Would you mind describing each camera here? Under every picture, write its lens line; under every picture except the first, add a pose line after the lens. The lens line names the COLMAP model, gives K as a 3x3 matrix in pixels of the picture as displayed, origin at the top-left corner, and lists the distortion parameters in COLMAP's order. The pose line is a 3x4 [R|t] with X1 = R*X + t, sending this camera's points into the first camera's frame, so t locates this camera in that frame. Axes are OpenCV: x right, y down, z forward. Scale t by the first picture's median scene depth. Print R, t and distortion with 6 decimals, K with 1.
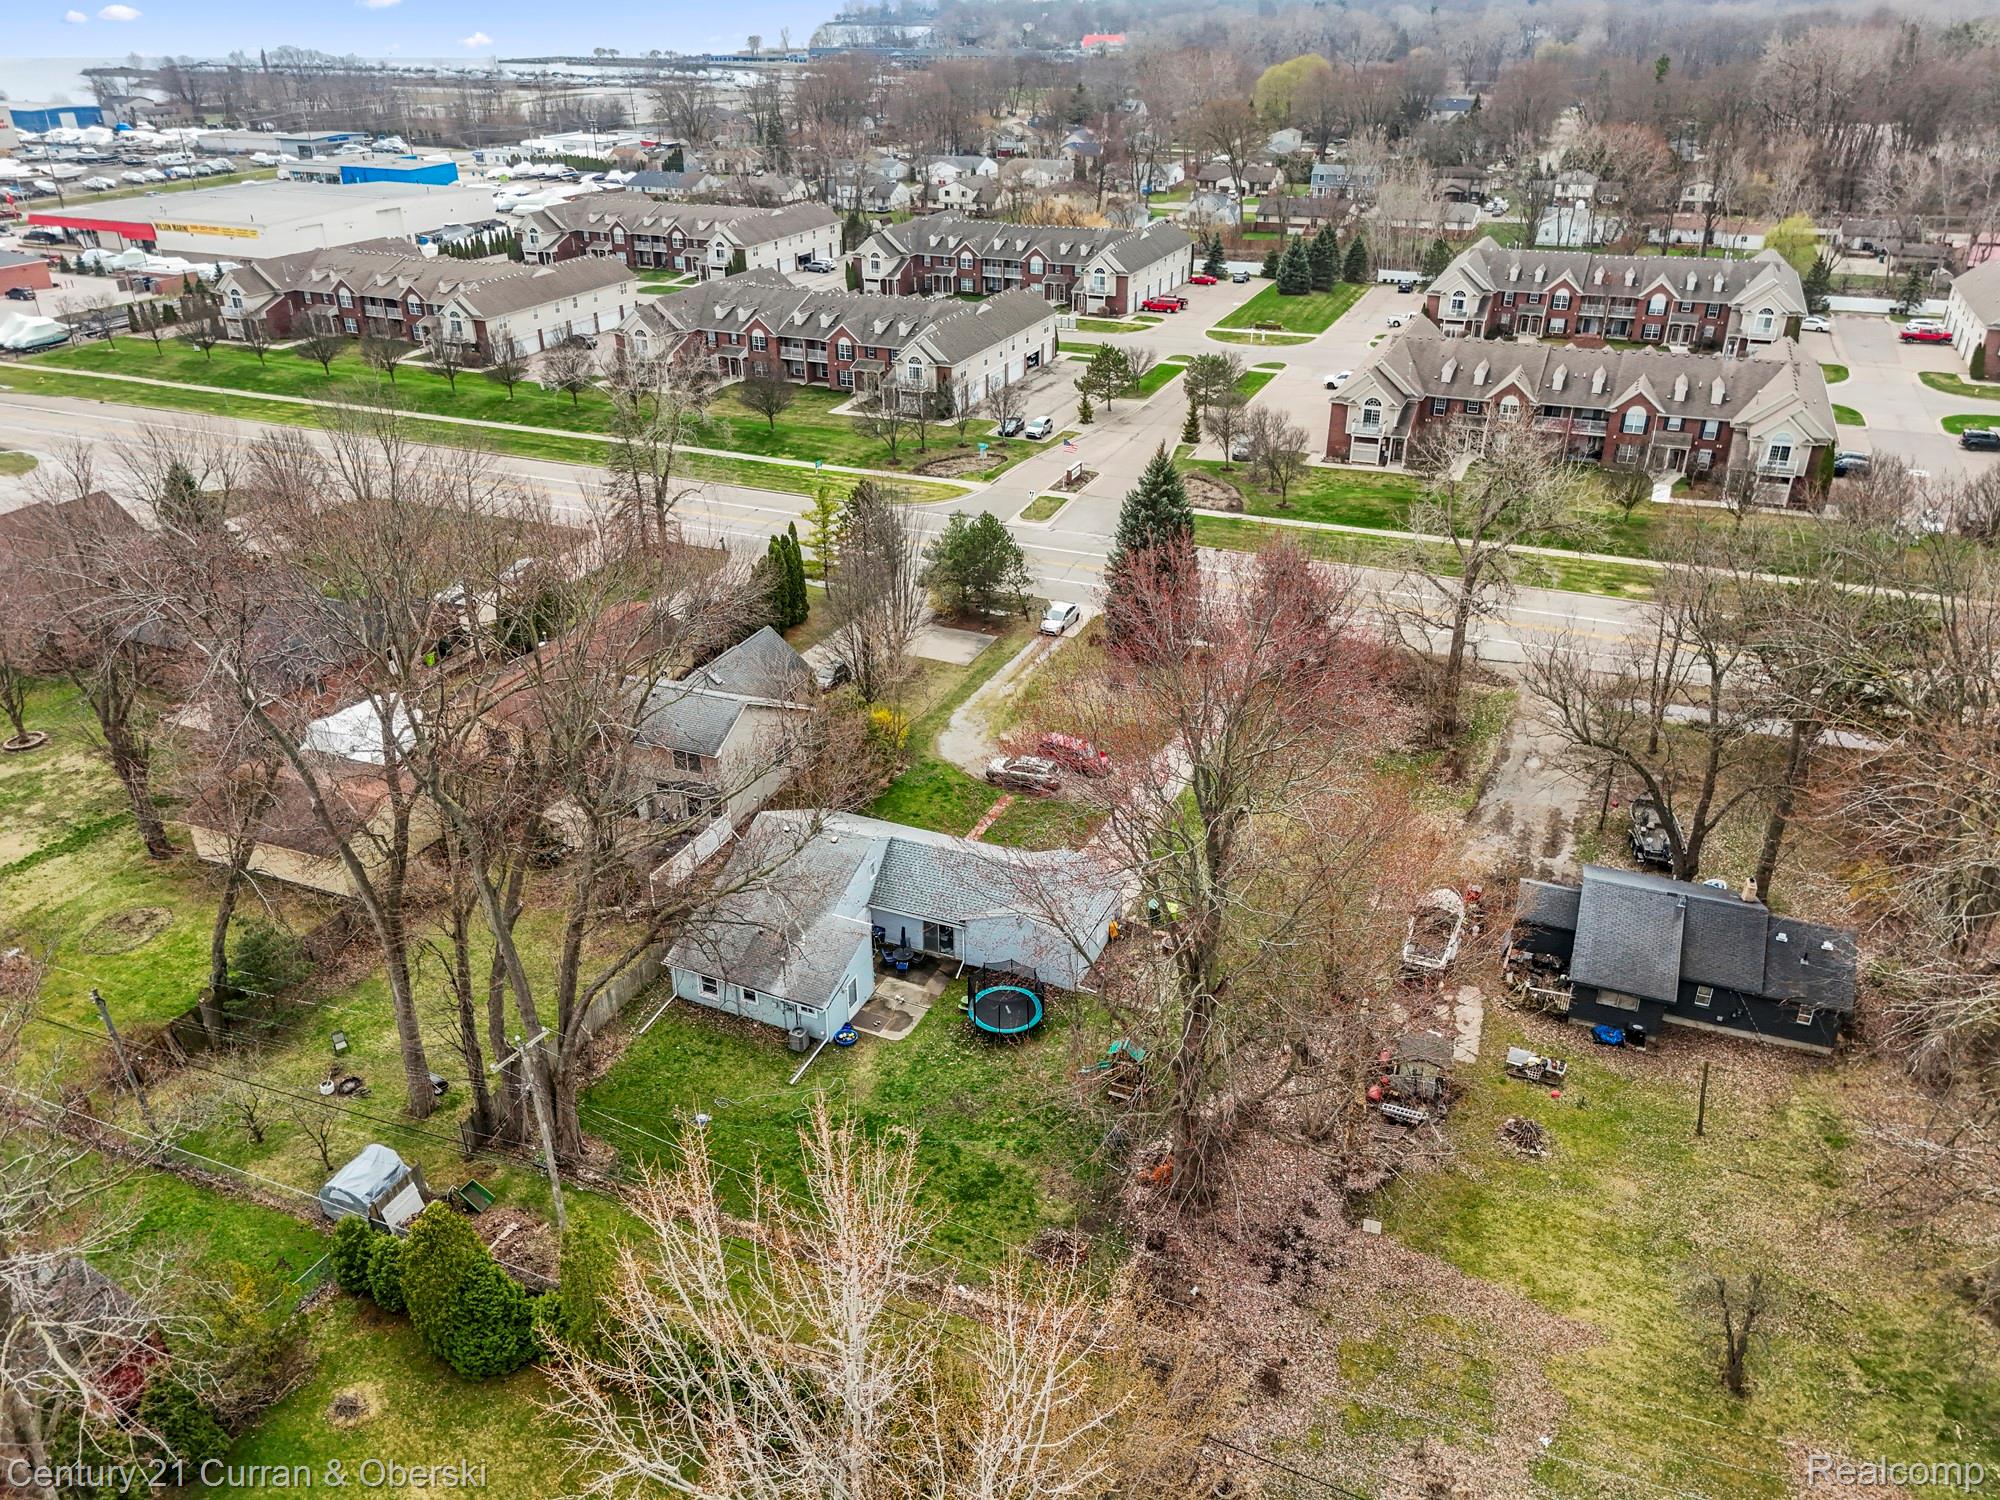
lens RADIAL K [[1492.4, 0, 1000.0], [0, 1492.4, 750.0], [0, 0, 1]] dist [0.004422, -0.011031]
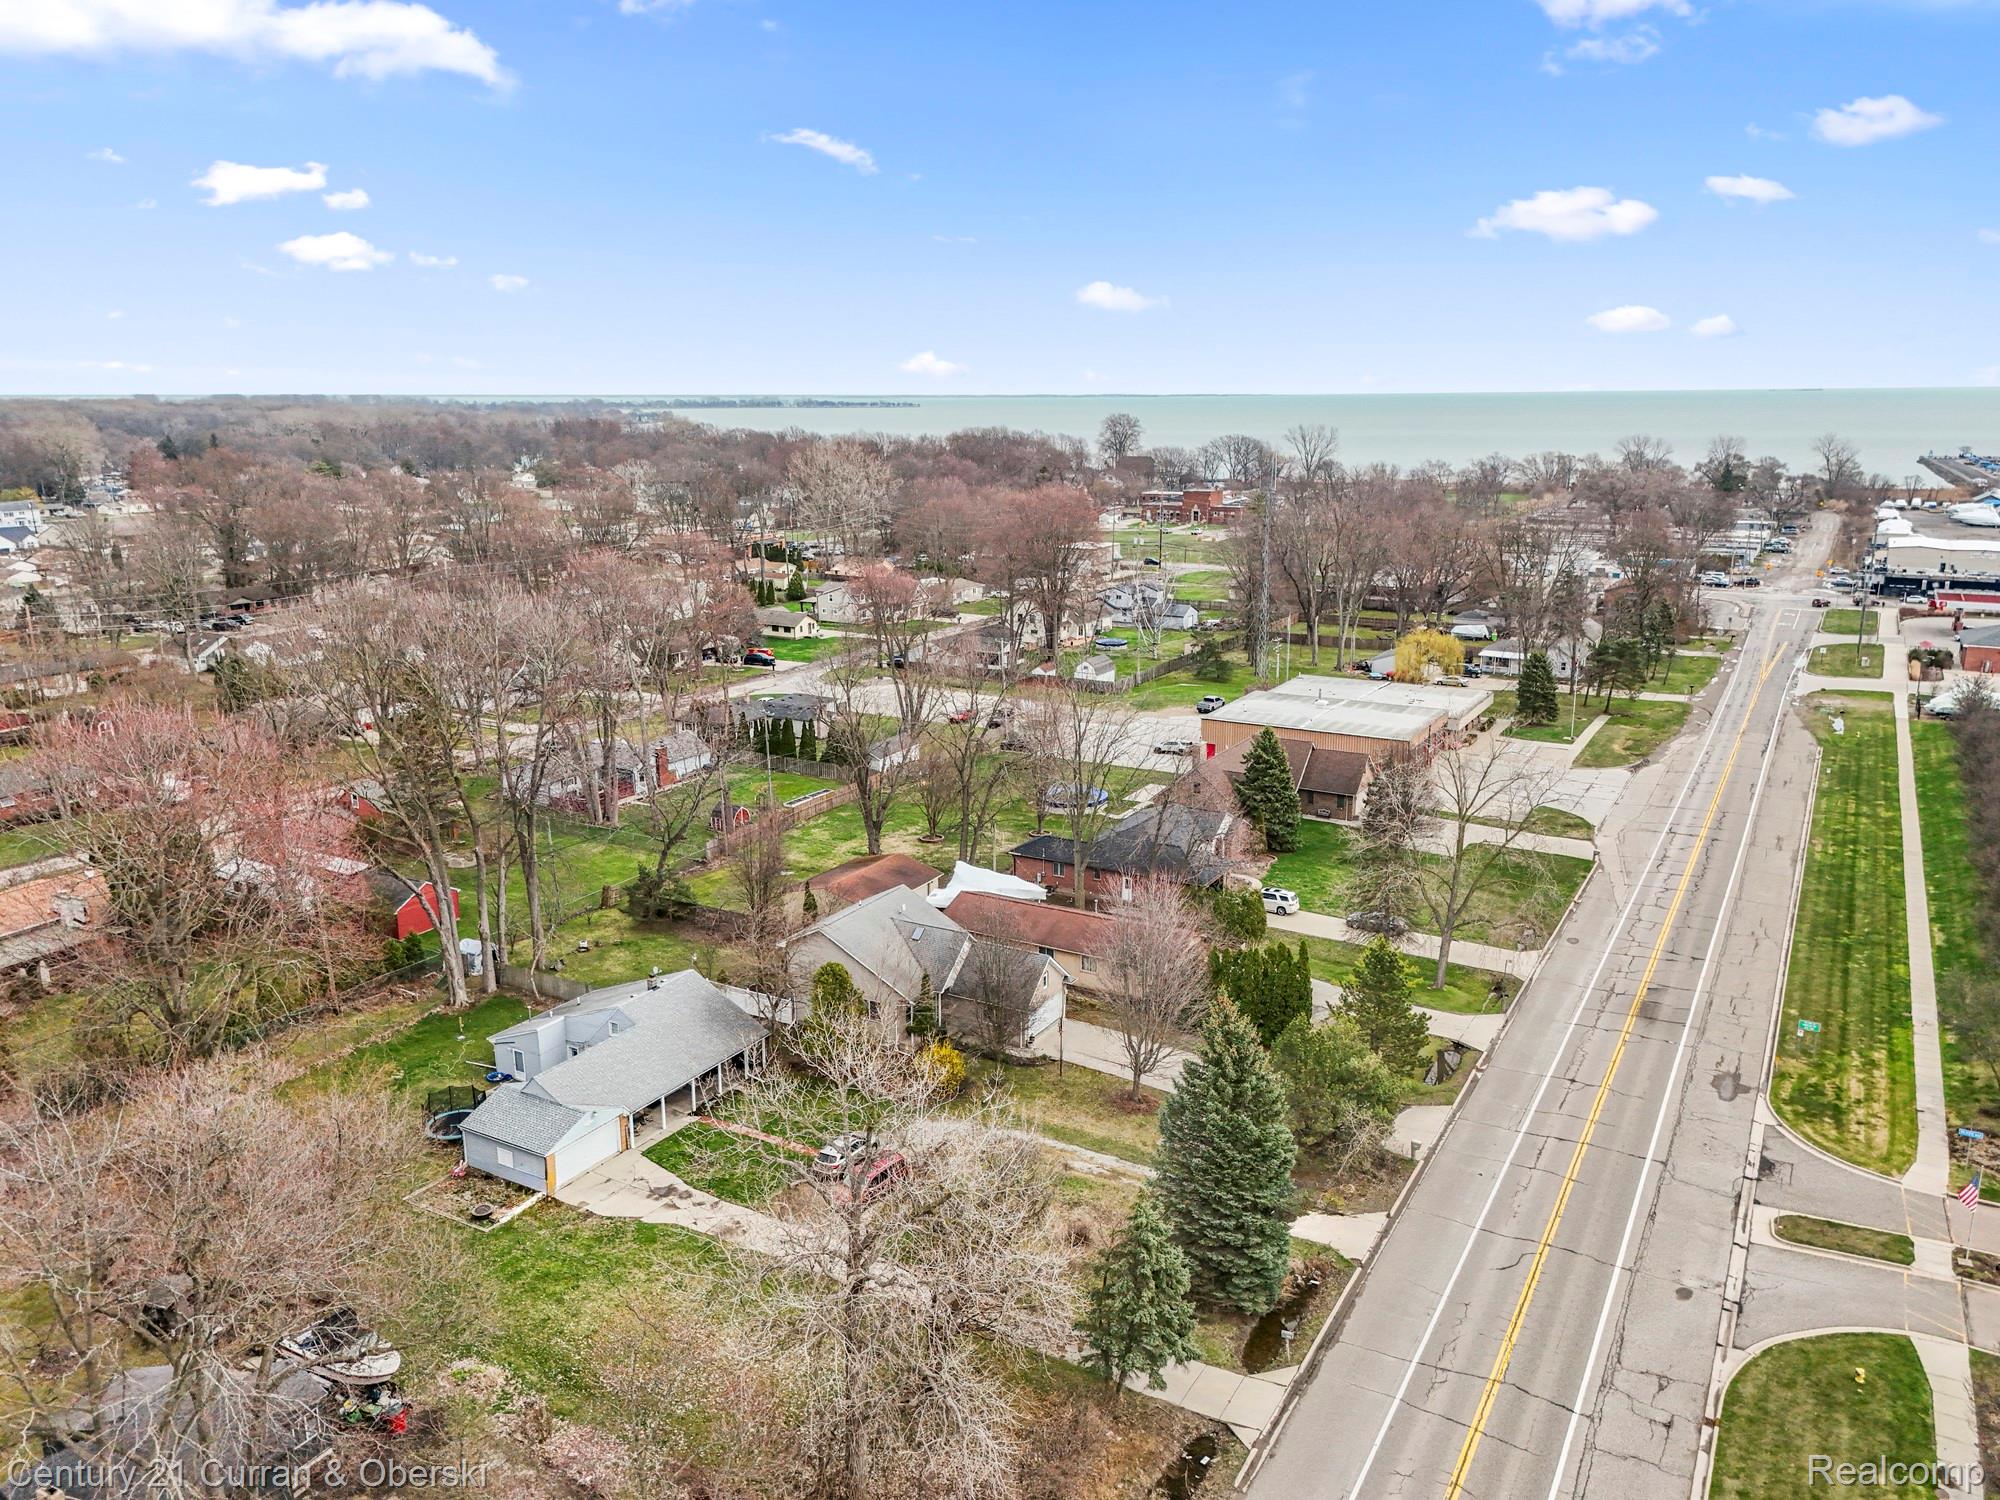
lens RADIAL K [[1484.6, 0, 1026.0], [0, 1484.6, 725.5], [0, 0, 1]] dist [0.038471, -0.068210]
pose [[-0.104441, 0.223456, -0.969102, 0.468514], [-0.454137, 0.856192, 0.246364, -0.273094], [0.884789, 0.465836, 0.012058, 0.537767]]
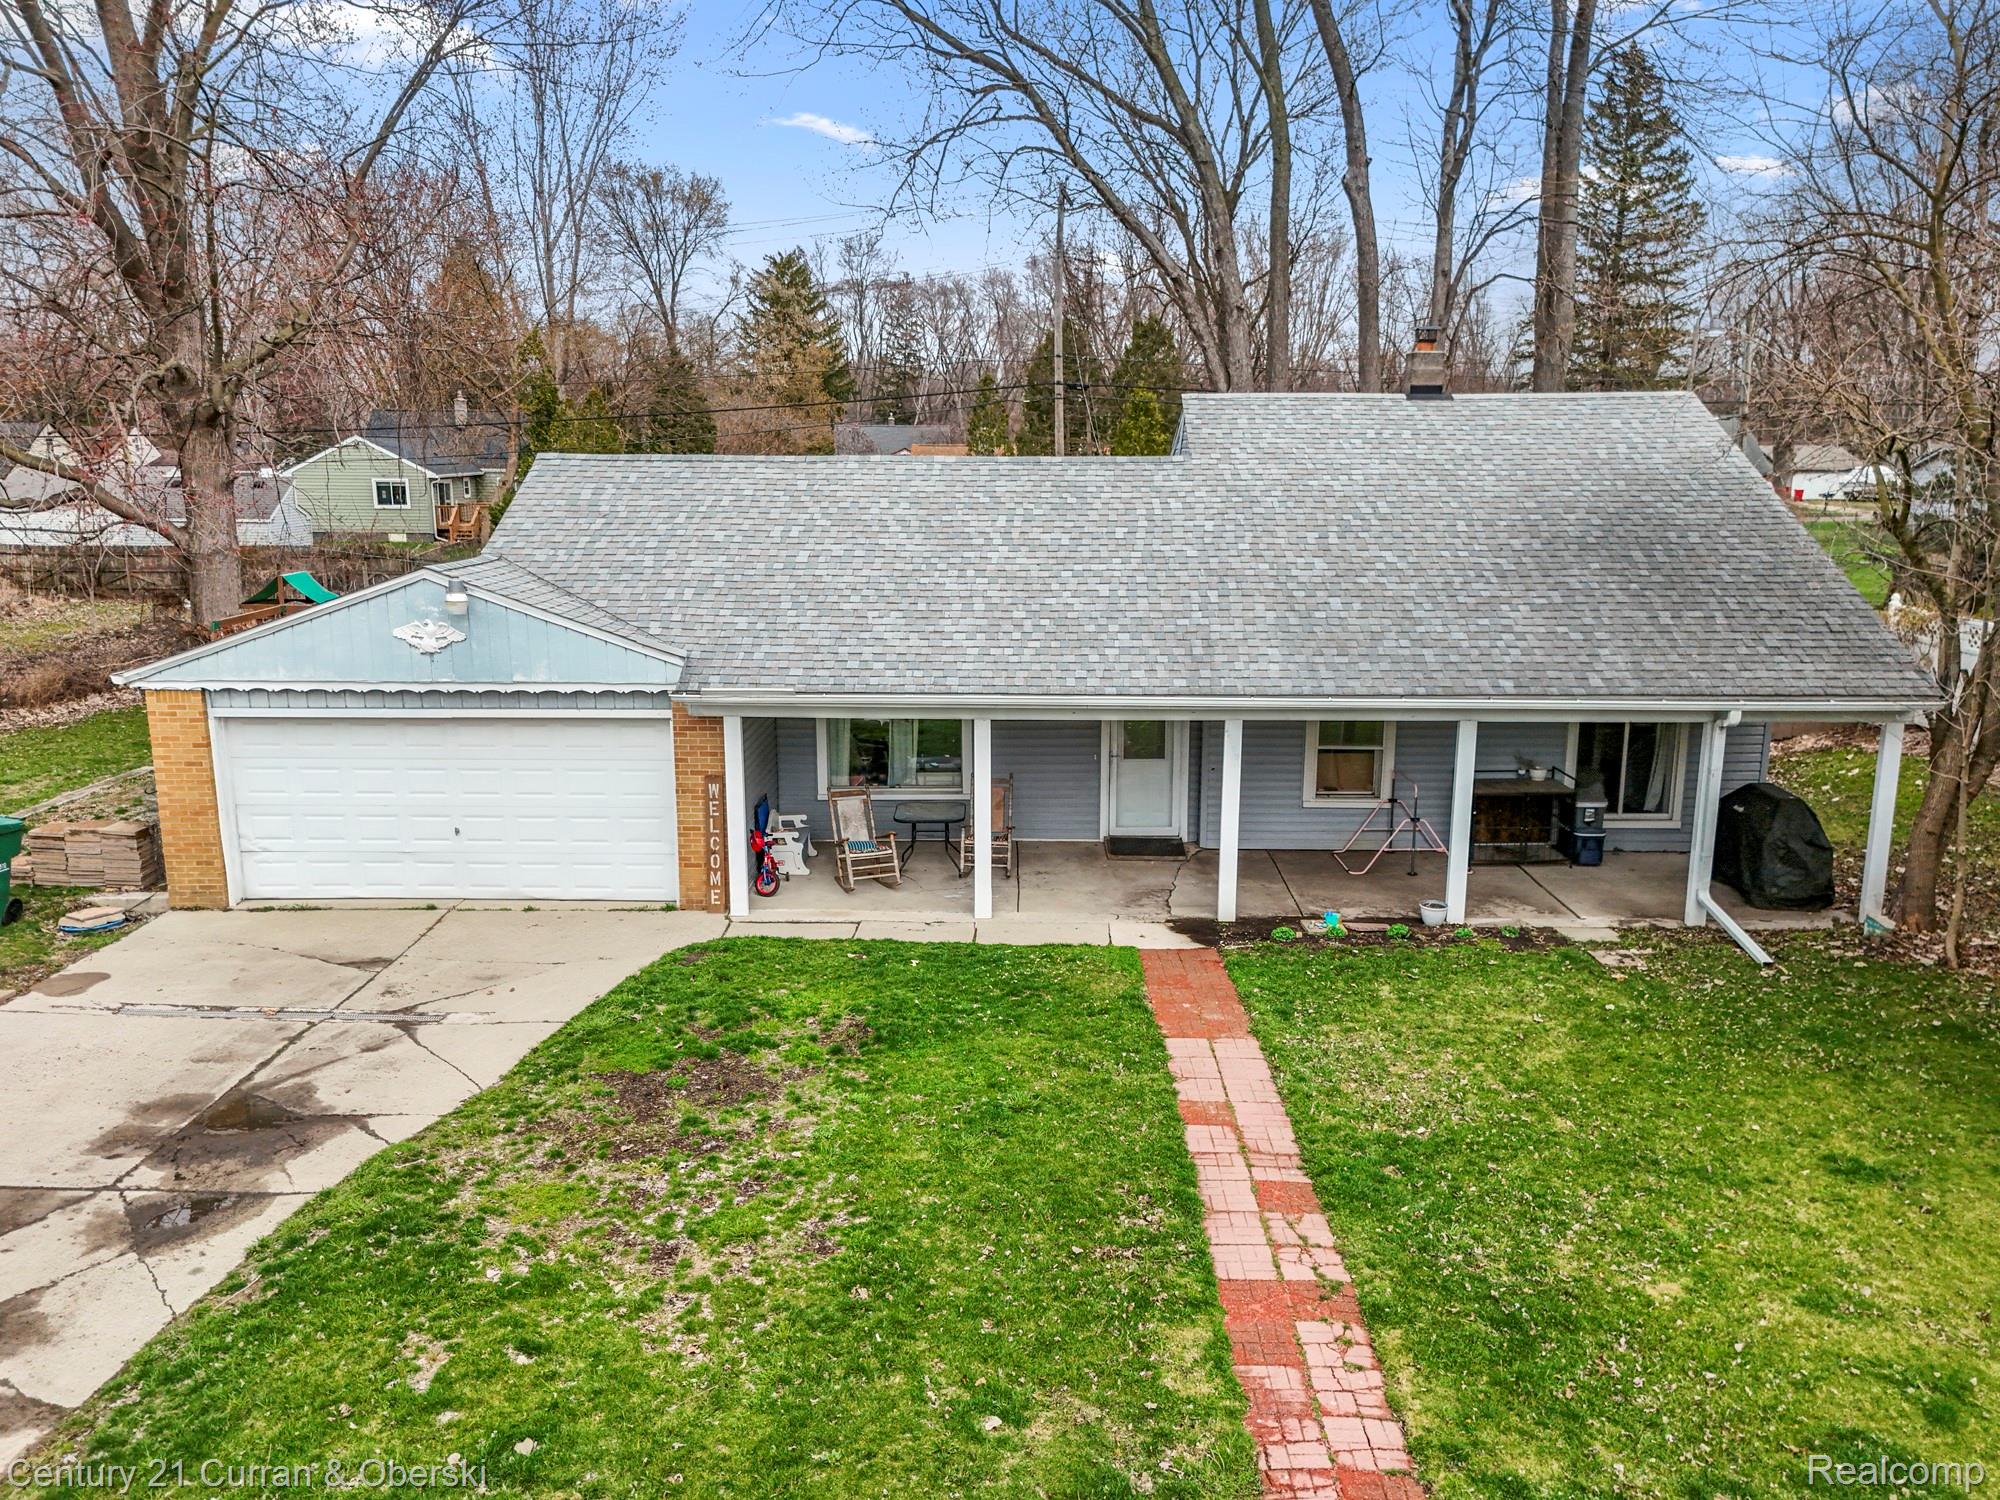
lens RADIAL K [[1479.0, 0, 1000.0], [0, 1479.0, 750.0], [0, 0, 1]] dist [0.075606, -0.078569]
pose [[-0.926261, 0.078156, -0.368690, 0.024215], [-0.171208, 0.784238, 0.596371, -0.020967], [0.335750, 0.615518, -0.713028, 0.558411]]
